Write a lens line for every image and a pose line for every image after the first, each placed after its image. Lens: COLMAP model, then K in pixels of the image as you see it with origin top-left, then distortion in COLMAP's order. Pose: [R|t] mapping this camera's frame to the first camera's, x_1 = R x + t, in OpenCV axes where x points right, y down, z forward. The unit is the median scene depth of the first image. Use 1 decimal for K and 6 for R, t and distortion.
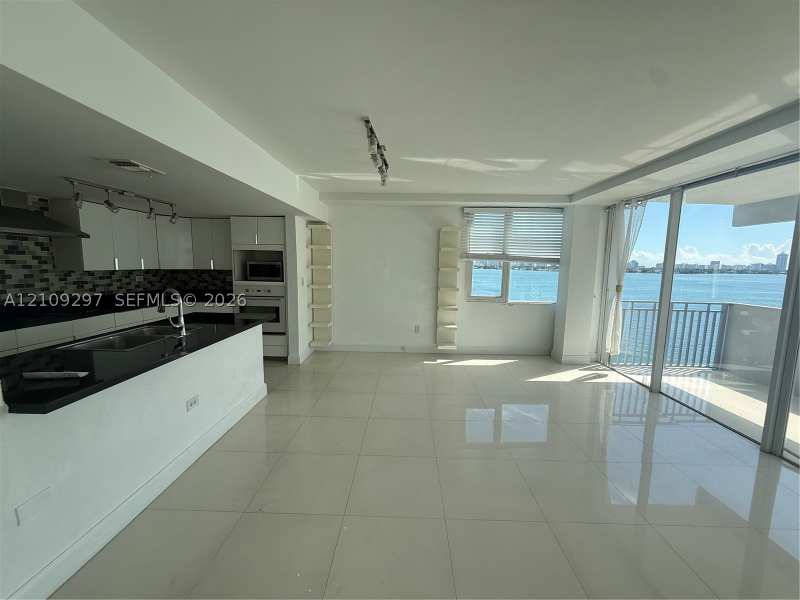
lens RADIAL K [[319.1, 0, 400.0], [0, 319.1, 300.0], [0, 0, 1]] dist [-0.000151, 0.000138]
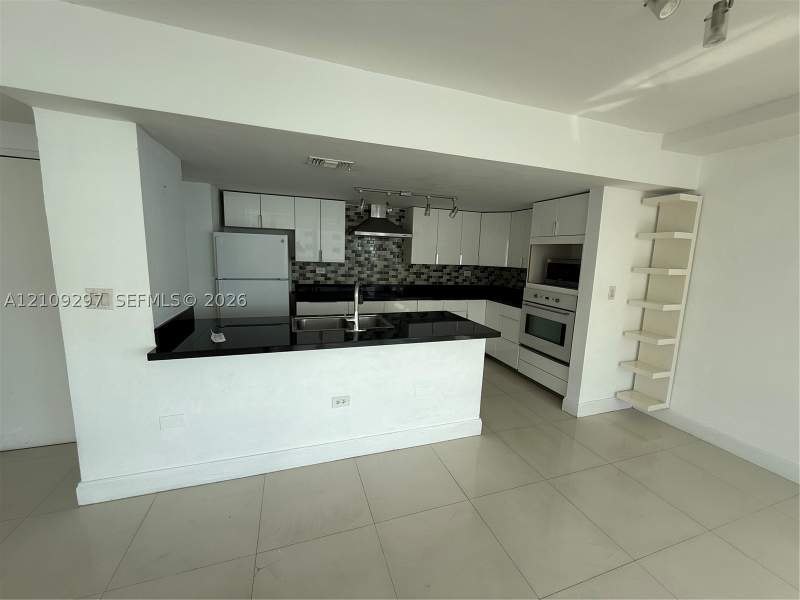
lens RADIAL K [[319.1, 0, 400.0], [0, 319.1, 300.0], [0, 0, 1]] dist [-0.000151, 0.000138]
pose [[0.350889, 0.132026, -0.927063, 0.133515], [-0.135127, 0.986788, 0.089386, -0.045010], [0.926616, 0.093907, 0.364094, 0.405288]]
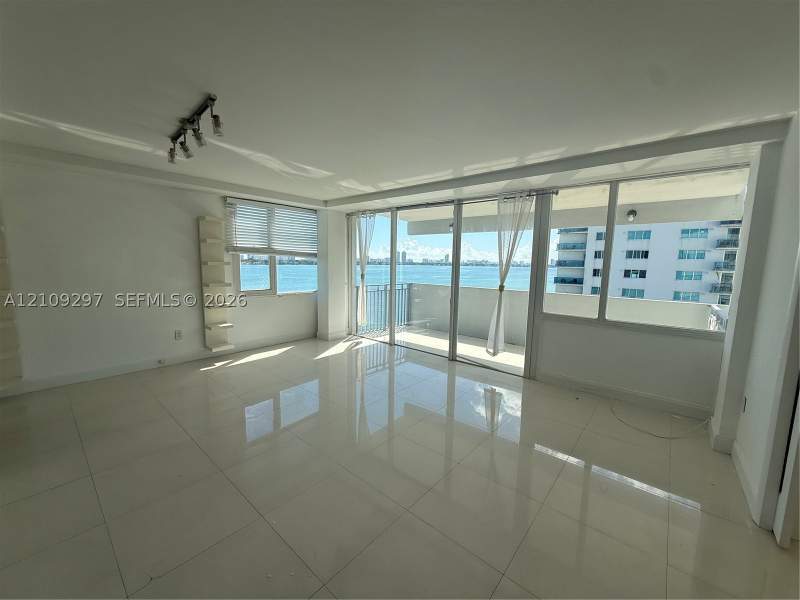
lens RADIAL K [[319.1, 0, 400.0], [0, 319.1, 300.0], [0, 0, 1]] dist [-0.000151, 0.000138]
pose [[0.634506, -0.097259, 0.766774, -0.244934], [0.079154, 0.995012, 0.060708, -0.006077], [-0.768854, 0.022174, 0.639040, 0.017200]]
